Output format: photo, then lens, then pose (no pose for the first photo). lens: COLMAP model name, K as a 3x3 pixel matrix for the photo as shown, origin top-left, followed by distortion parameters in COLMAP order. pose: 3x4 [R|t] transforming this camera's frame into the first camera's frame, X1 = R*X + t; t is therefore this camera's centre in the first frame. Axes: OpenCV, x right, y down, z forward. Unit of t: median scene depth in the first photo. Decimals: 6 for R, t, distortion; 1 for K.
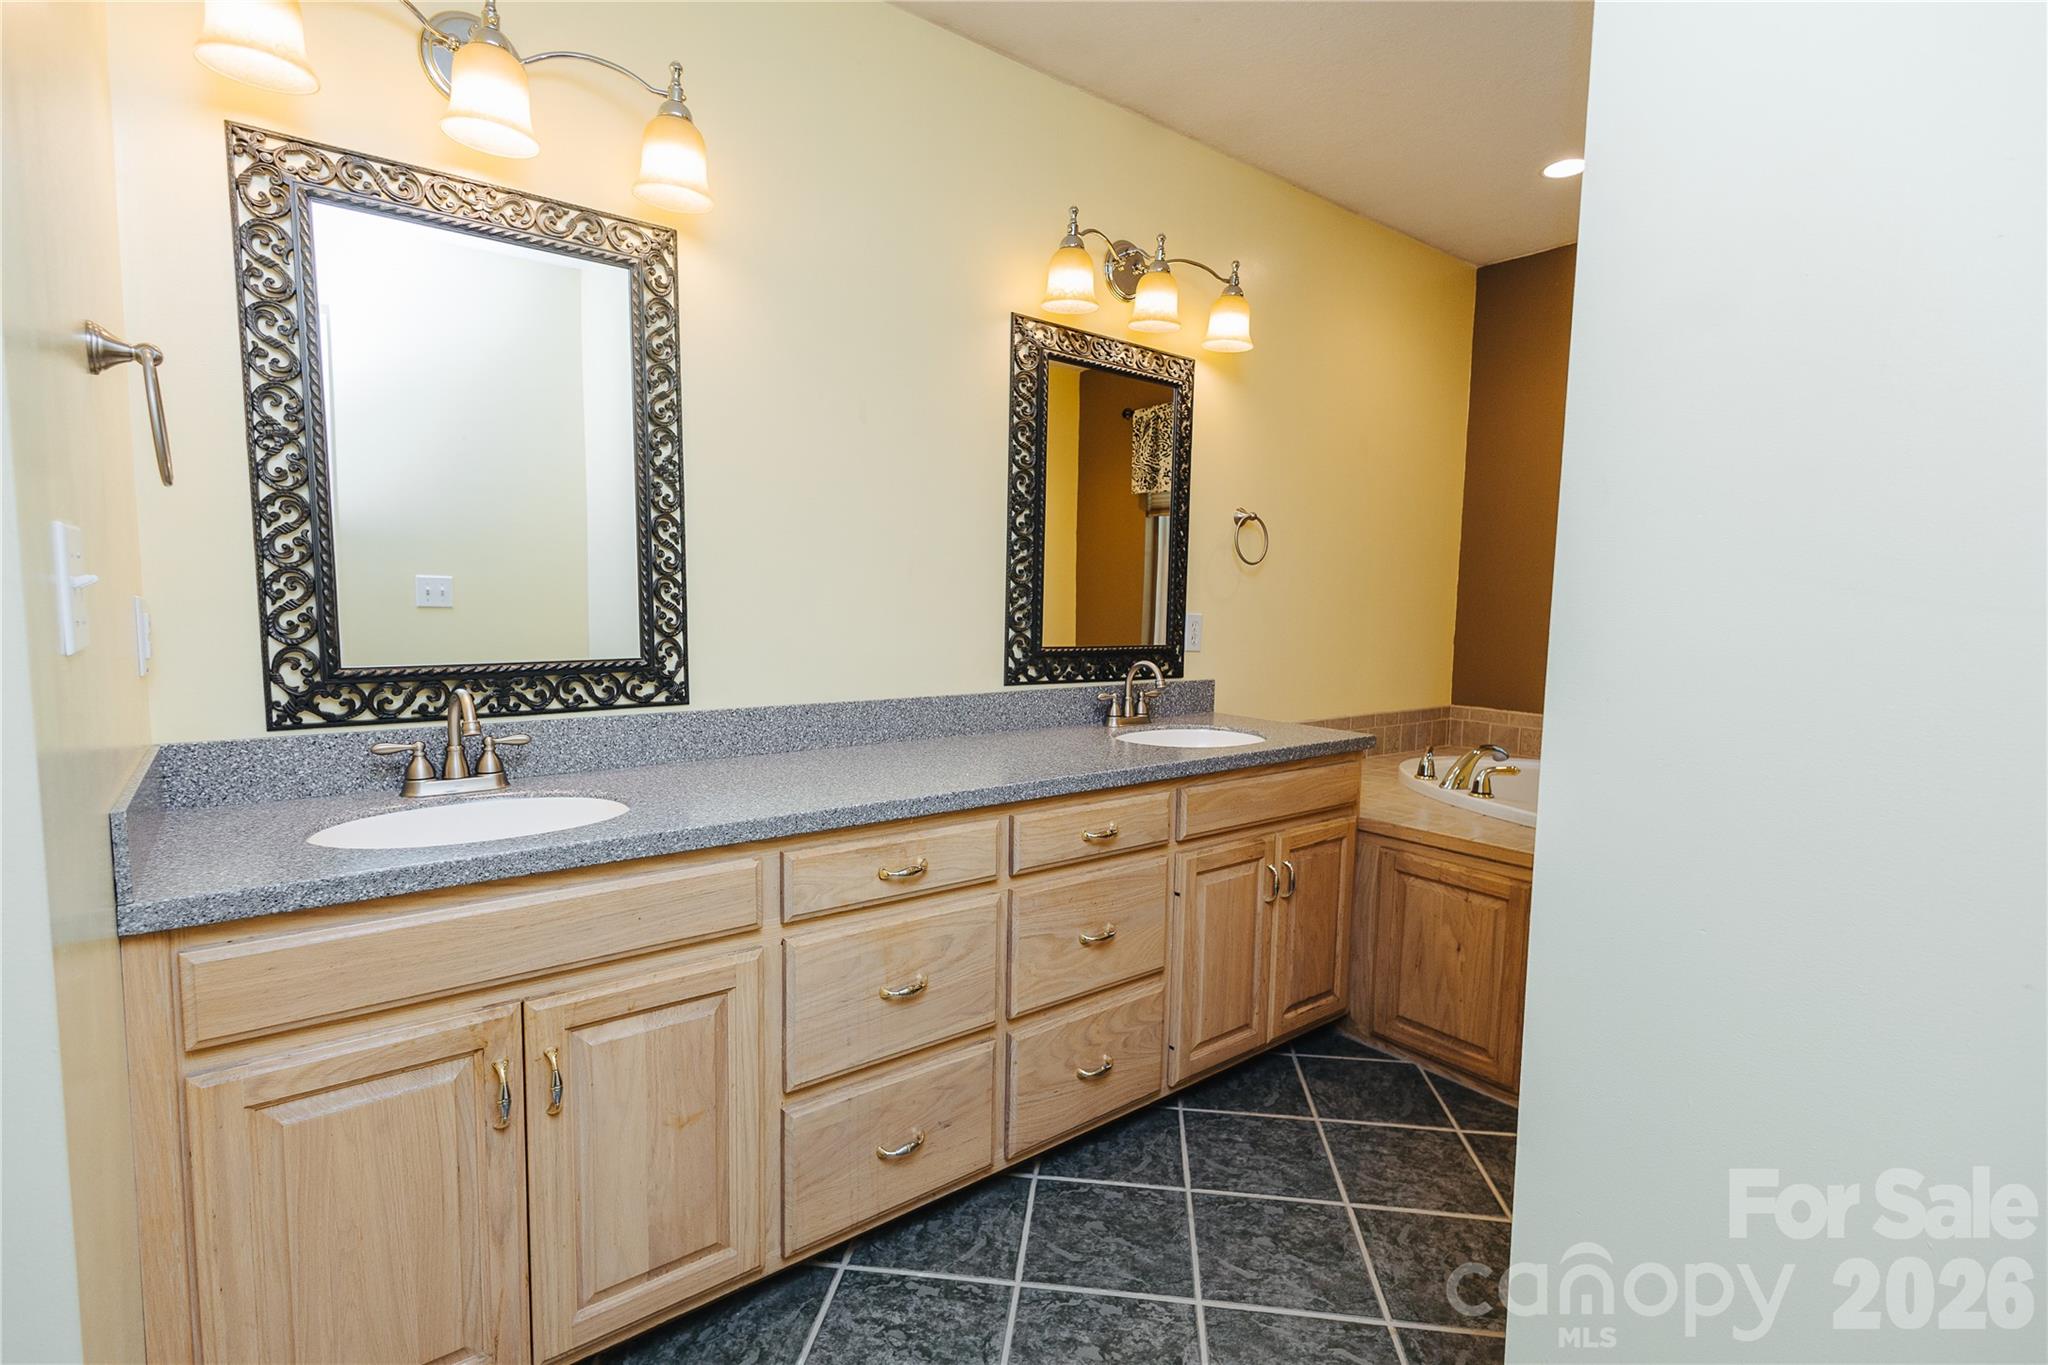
lens RADIAL K [[974.0, 0, 1026.1], [0, 974.0, 684.3], [0, 0, 1]] dist [0.004735, 0.000345]
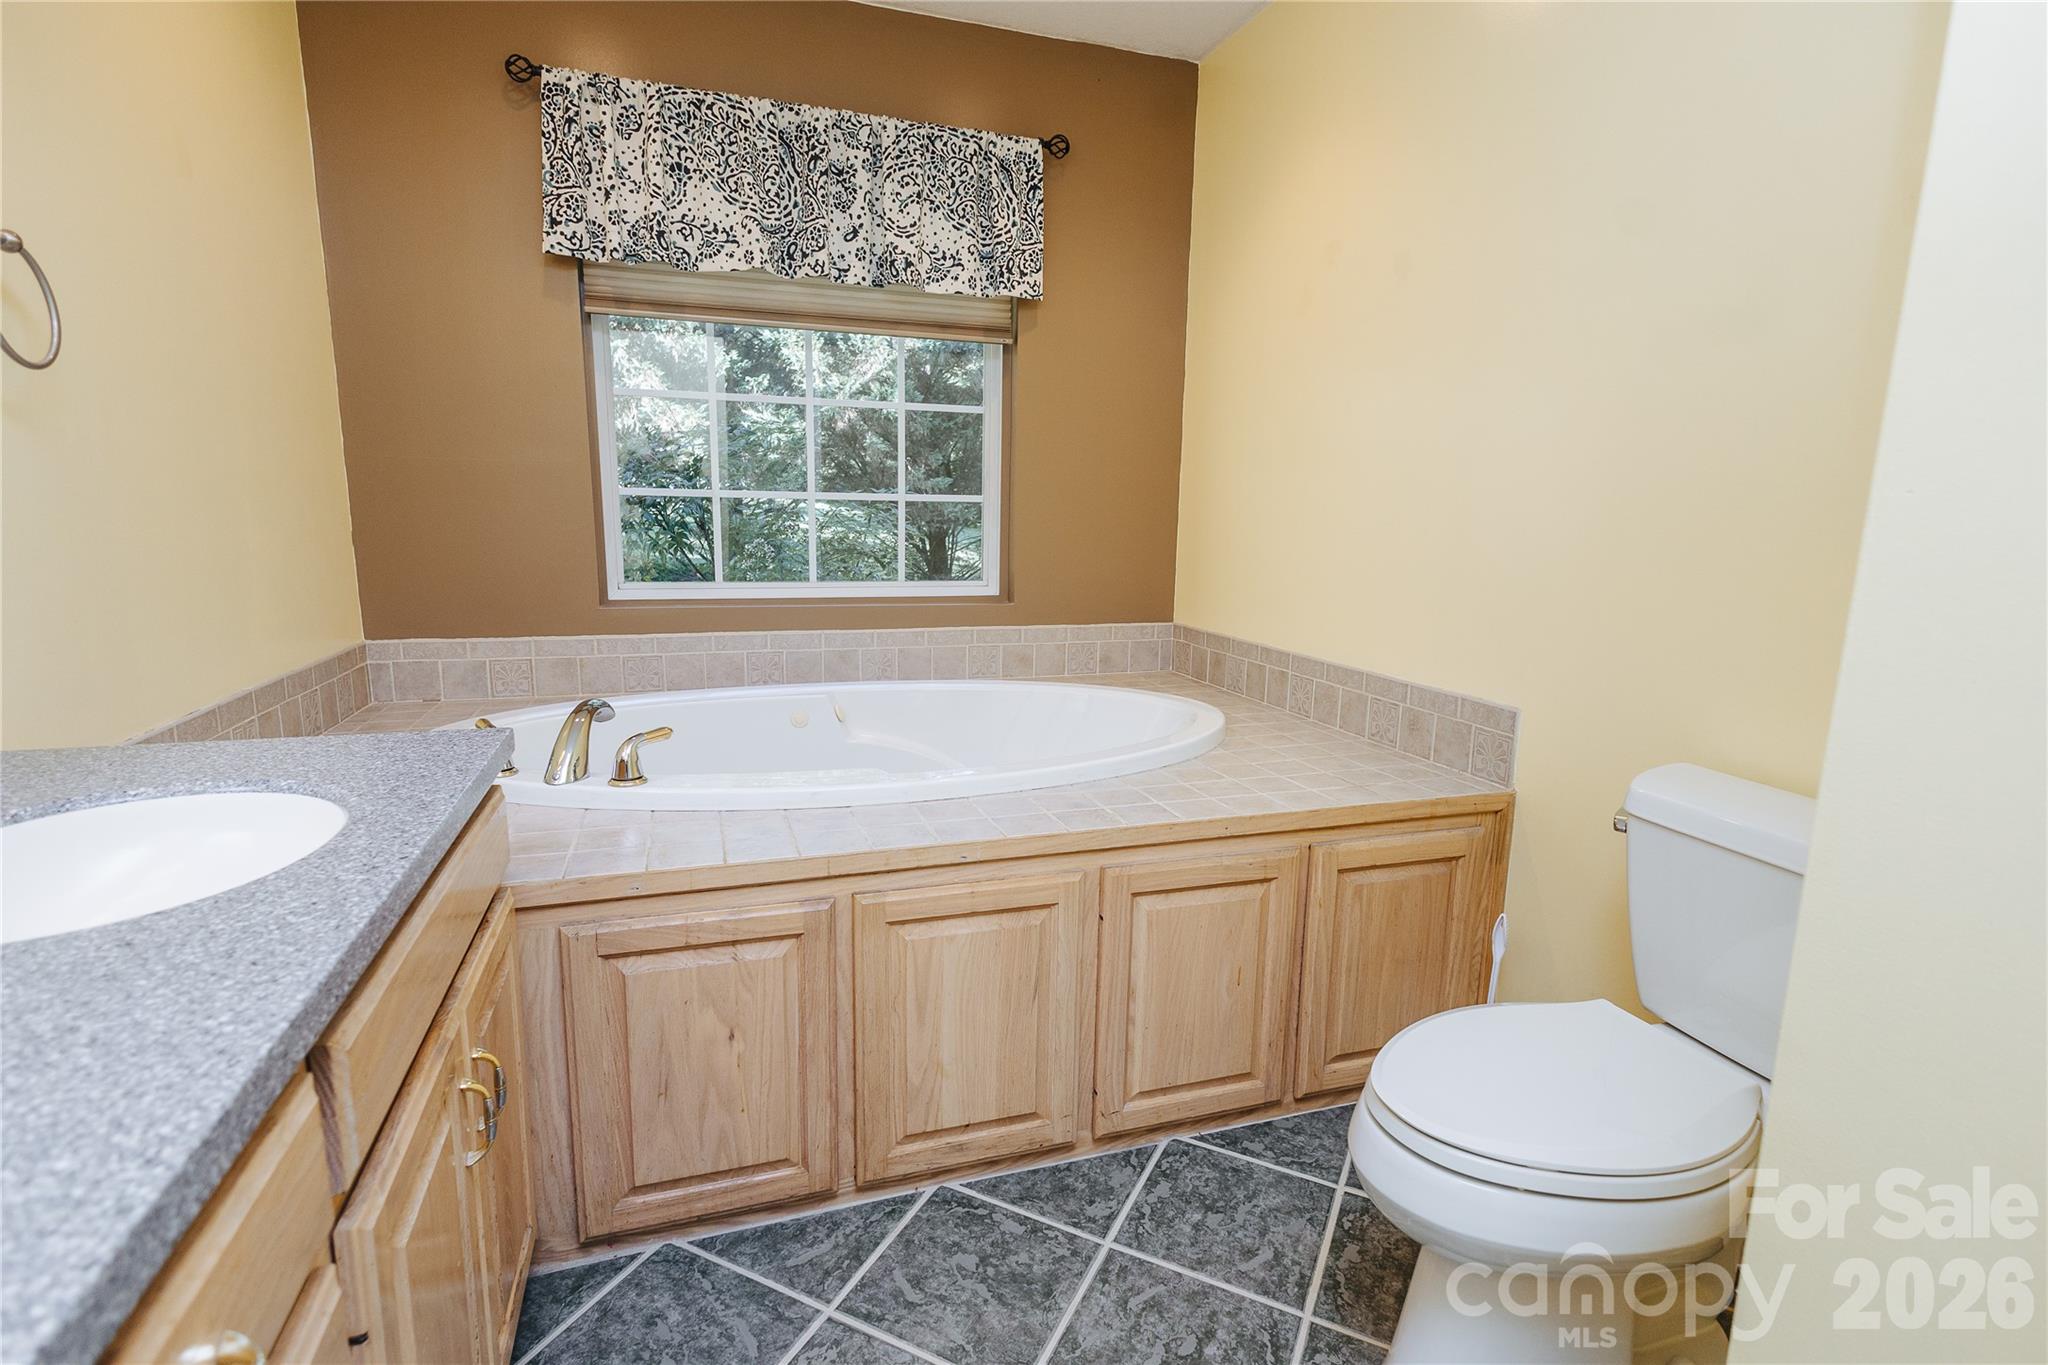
lens RADIAL K [[974.0, 0, 1025.3], [0, 974.0, 674.3], [0, 0, 1]] dist [0.004735, 0.000345]
pose [[0.334616, -0.174873, 0.925987, -0.030393], [0.077715, 0.984405, 0.157822, -0.039976], [-0.939144, 0.019153, 0.342988, 0.585184]]
